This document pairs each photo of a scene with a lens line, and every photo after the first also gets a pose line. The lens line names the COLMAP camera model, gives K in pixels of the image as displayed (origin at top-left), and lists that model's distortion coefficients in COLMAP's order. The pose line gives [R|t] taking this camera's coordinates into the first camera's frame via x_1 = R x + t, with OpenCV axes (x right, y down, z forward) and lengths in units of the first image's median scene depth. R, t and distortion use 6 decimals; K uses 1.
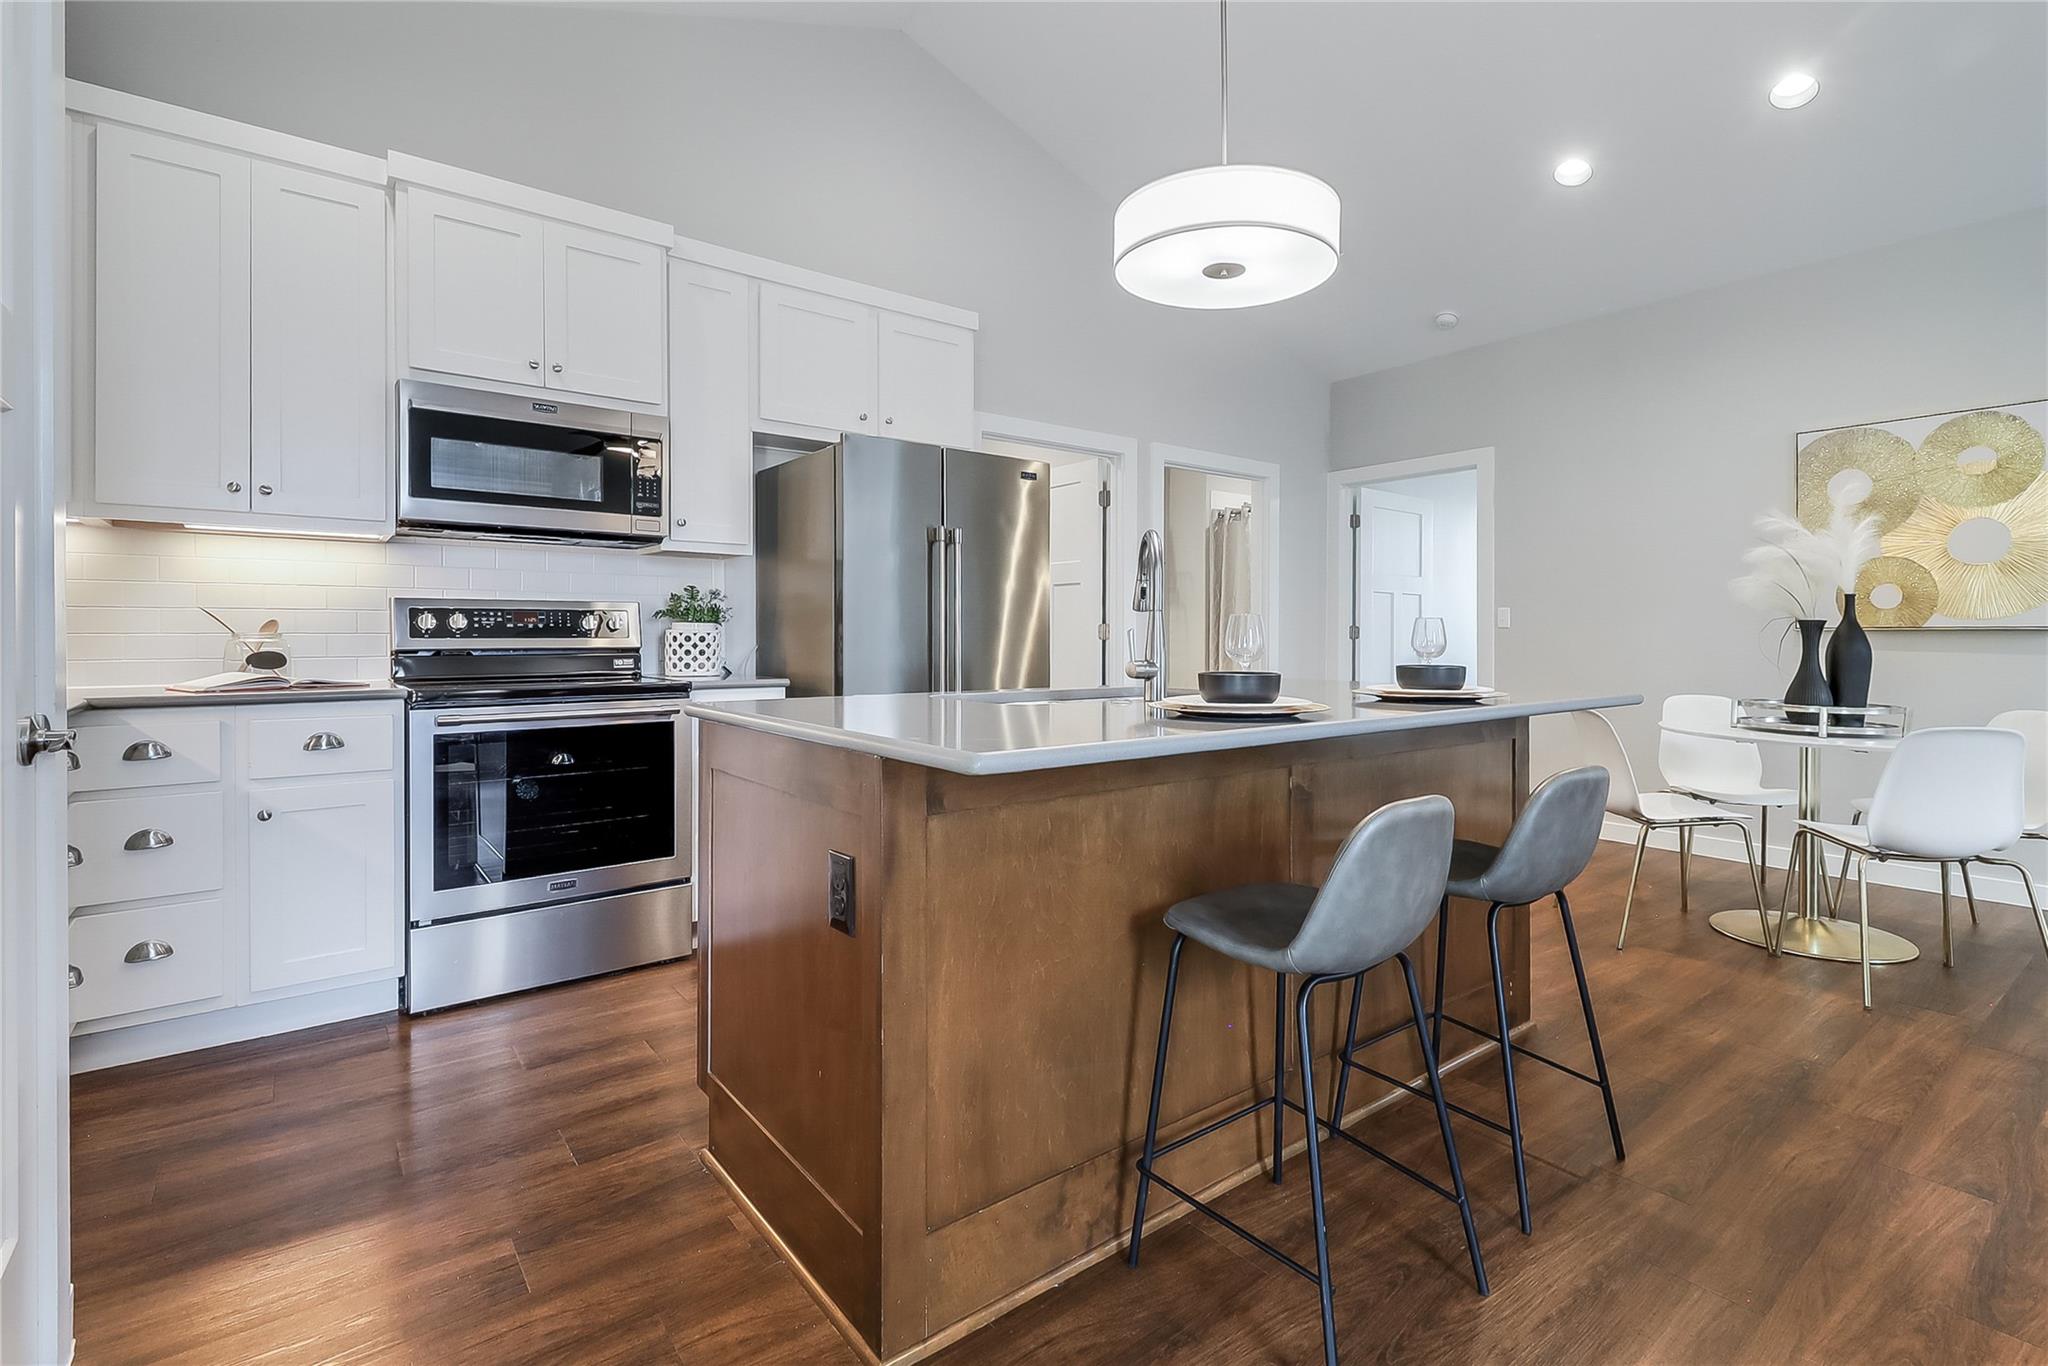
lens RADIAL K [[959.2, 0, 1066.9], [0, 959.2, 629.2], [0, 0, 1]] dist [0.016453, -0.009712]
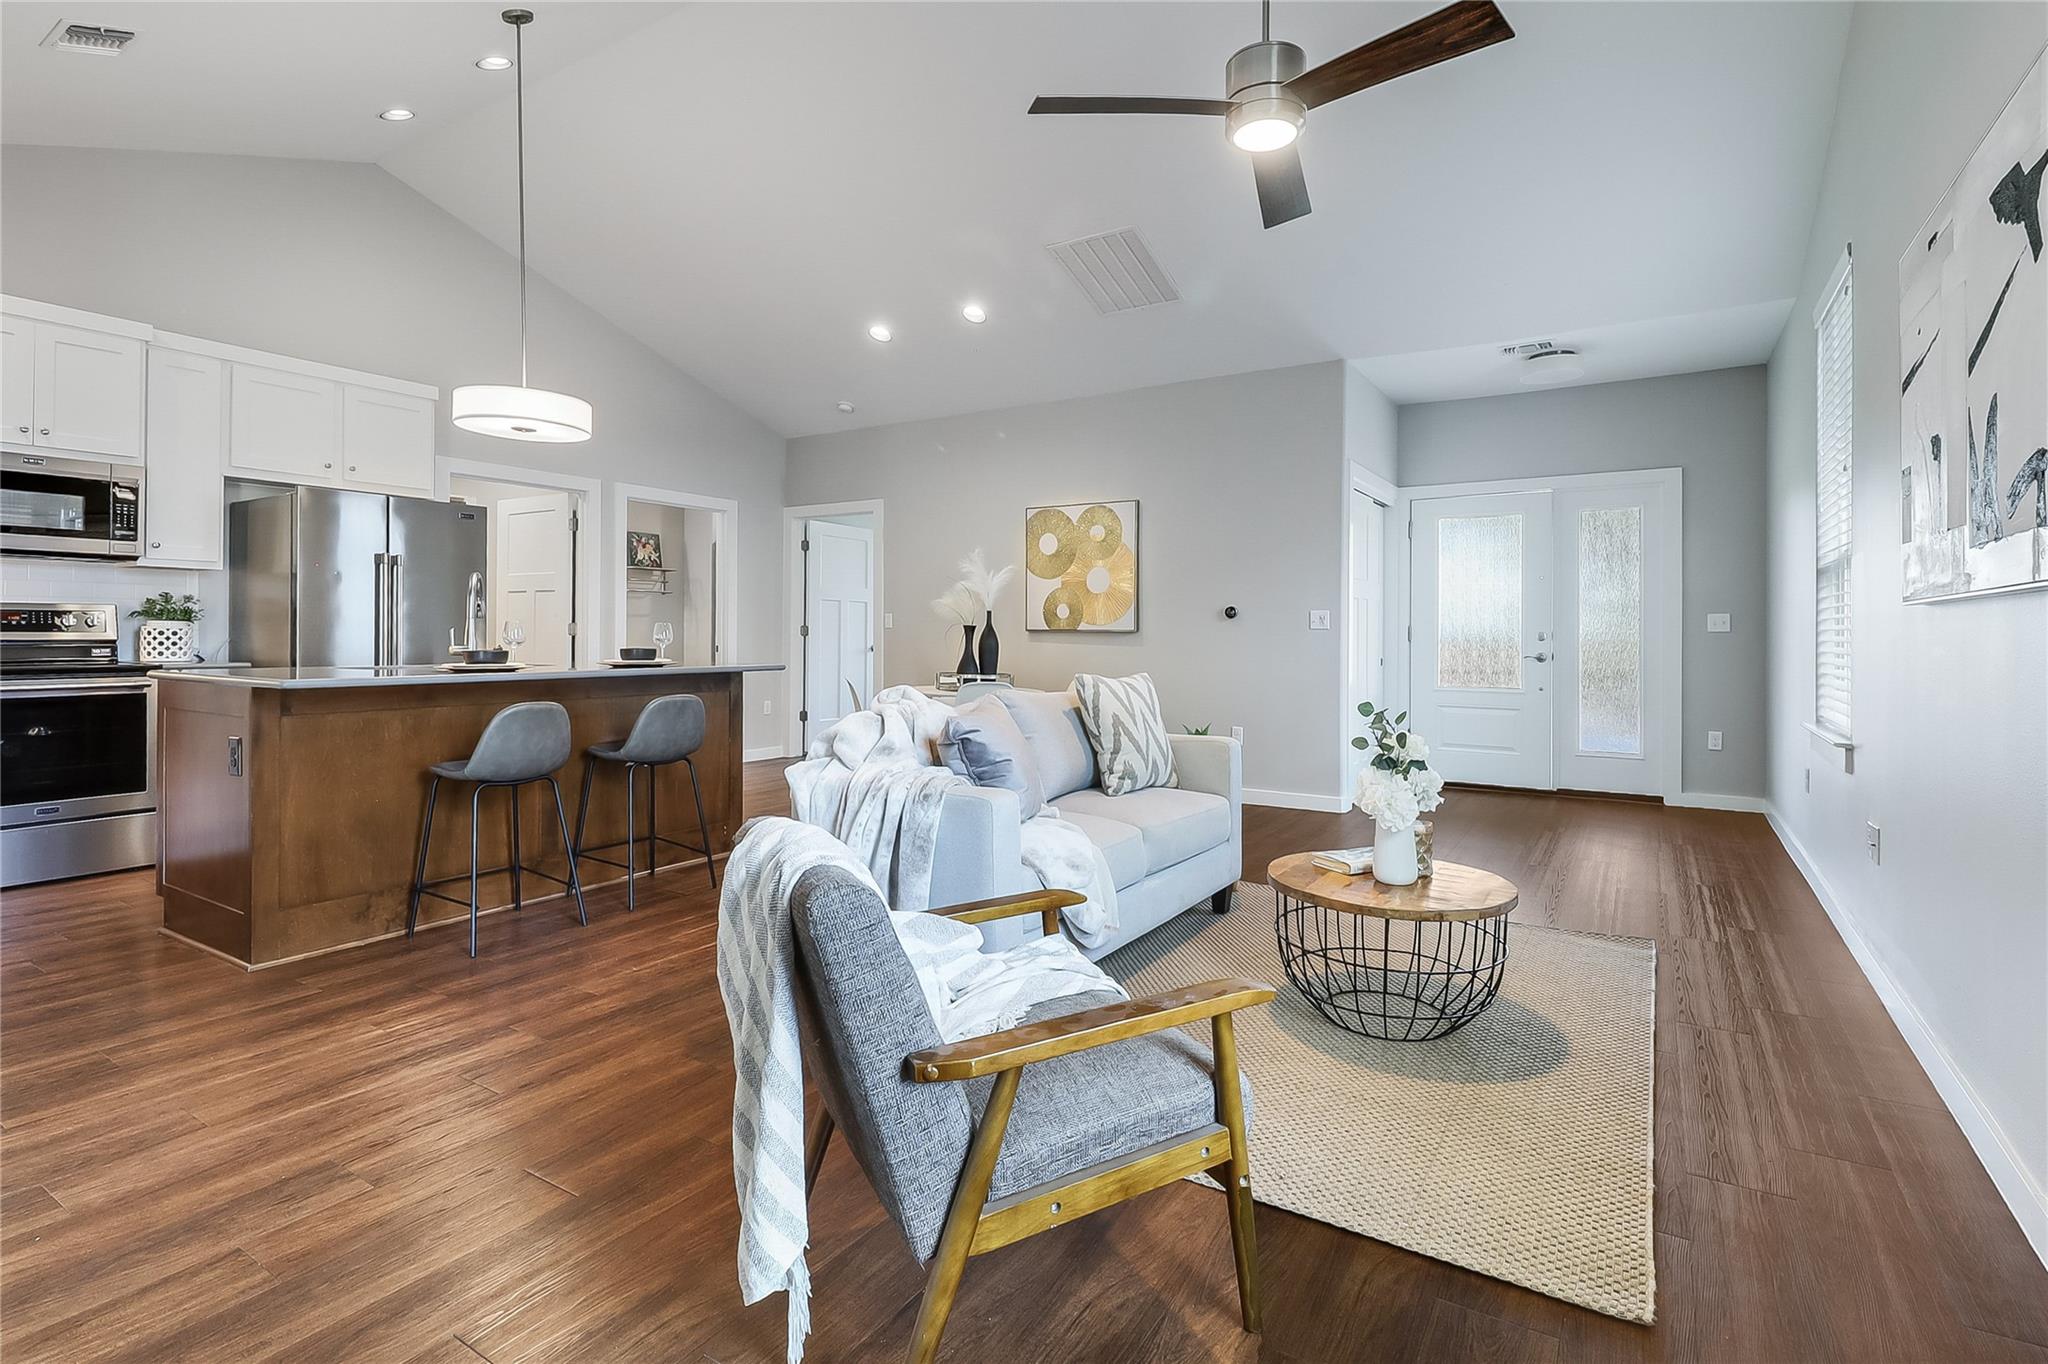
lens RADIAL K [[959.2, 0, 1030.0], [0, 959.2, 630.1], [0, 0, 1]] dist [0.016453, -0.009712]
pose [[0.944160, 0.005280, 0.329446, 0.302679], [-0.006645, 0.999973, 0.003018, -0.005971], [-0.329422, -0.005038, 0.944169, -0.661103]]
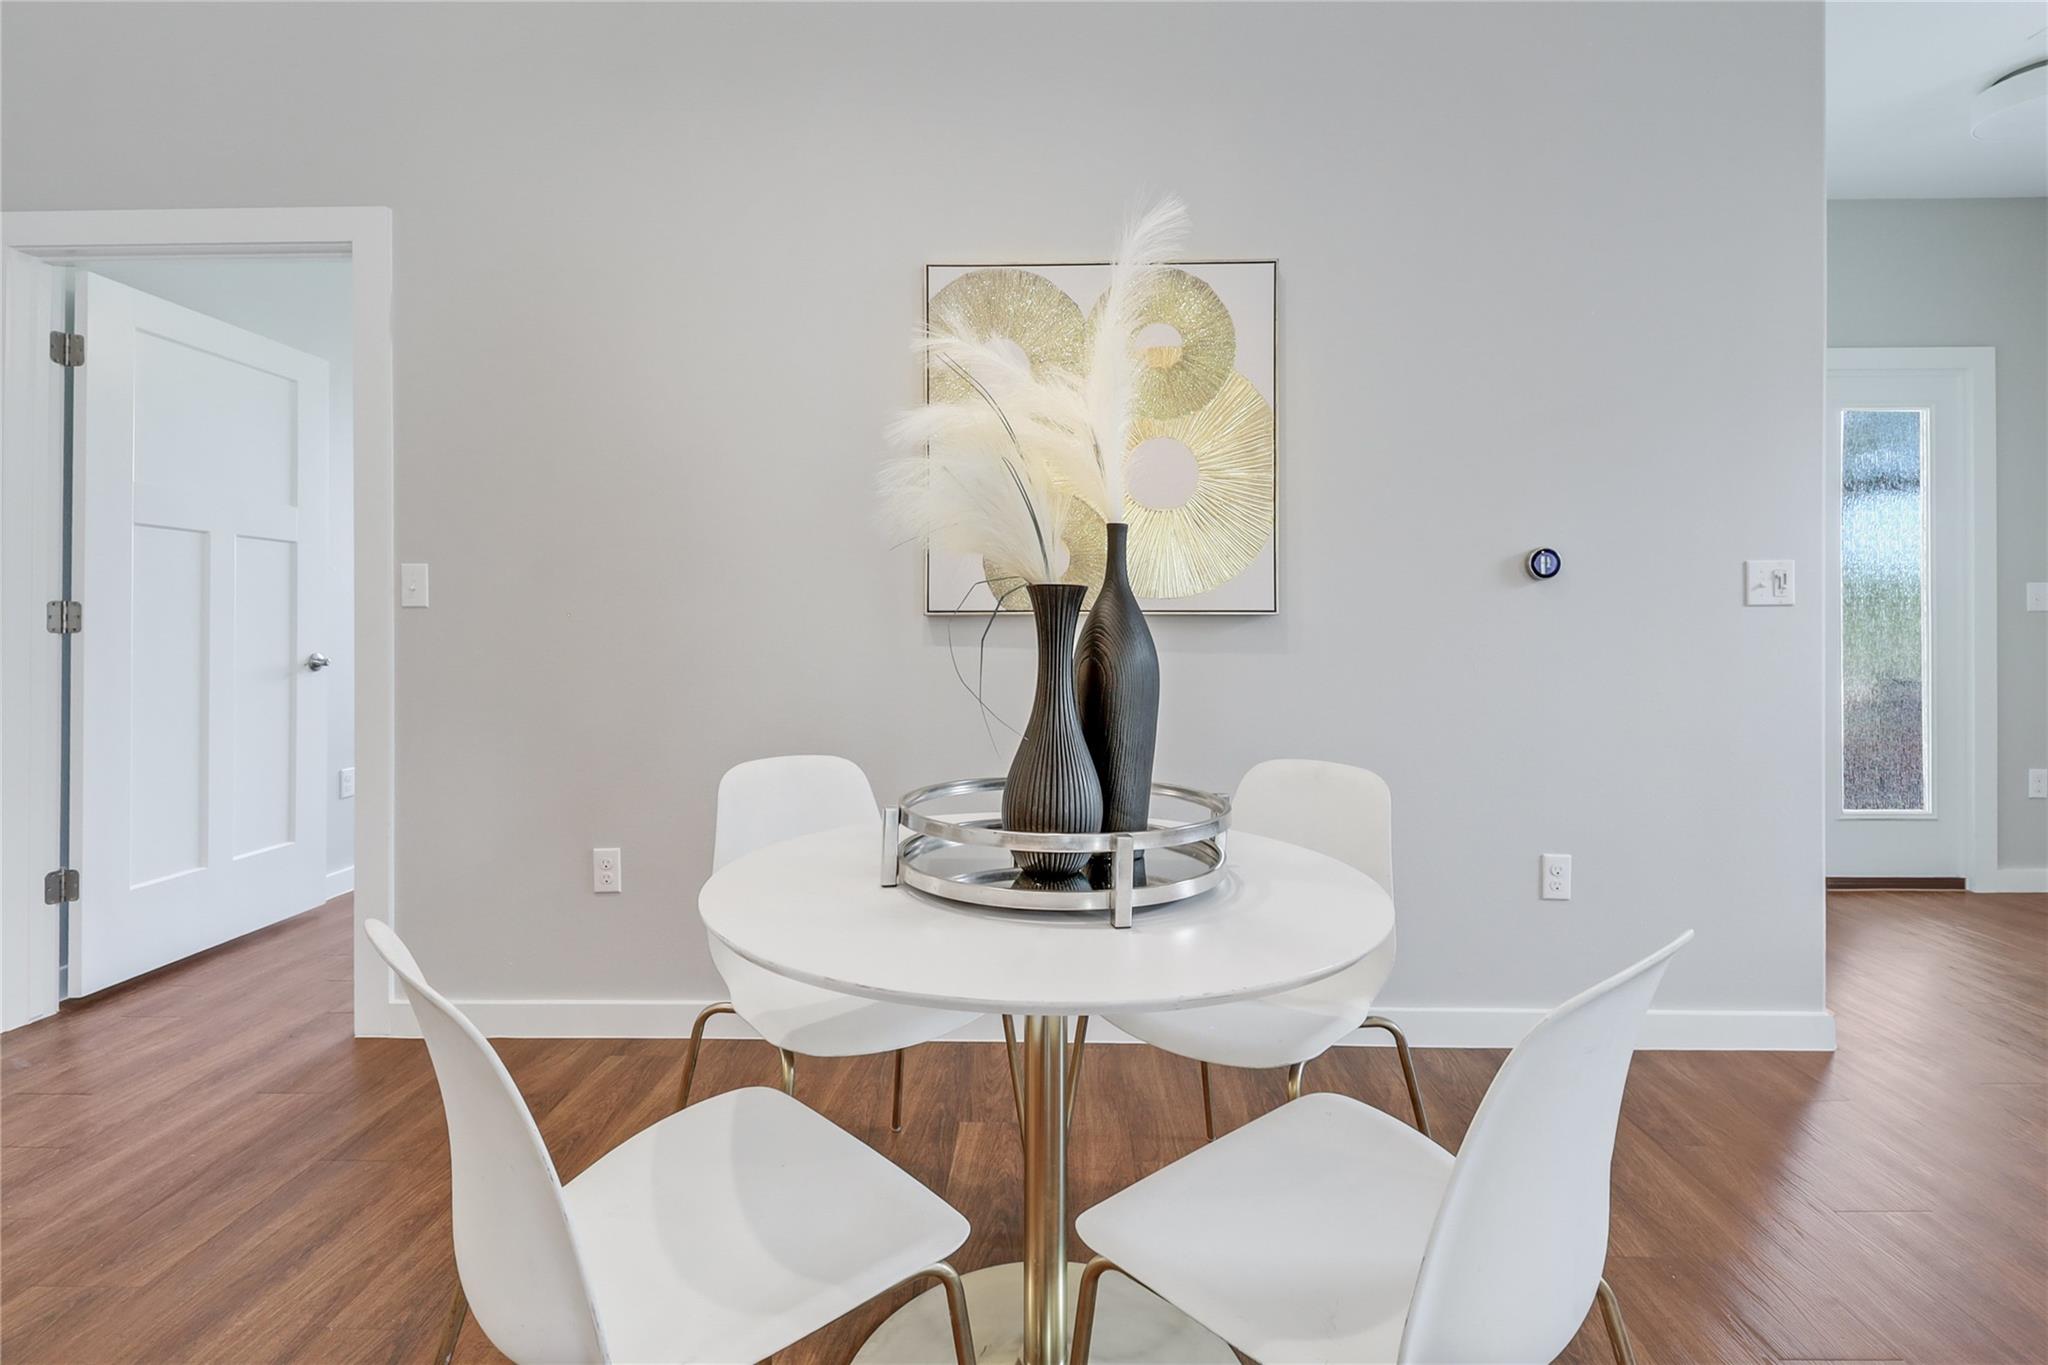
lens RADIAL K [[959.2, 0, 1051.0], [0, 959.2, 611.1], [0, 0, 1]] dist [0.016453, -0.009712]
pose [[0.634528, 0.006083, 0.772876, 0.472300], [-0.003458, 0.999981, -0.005032, 0.003405], [-0.772892, 0.000520, 0.634538, 0.754765]]
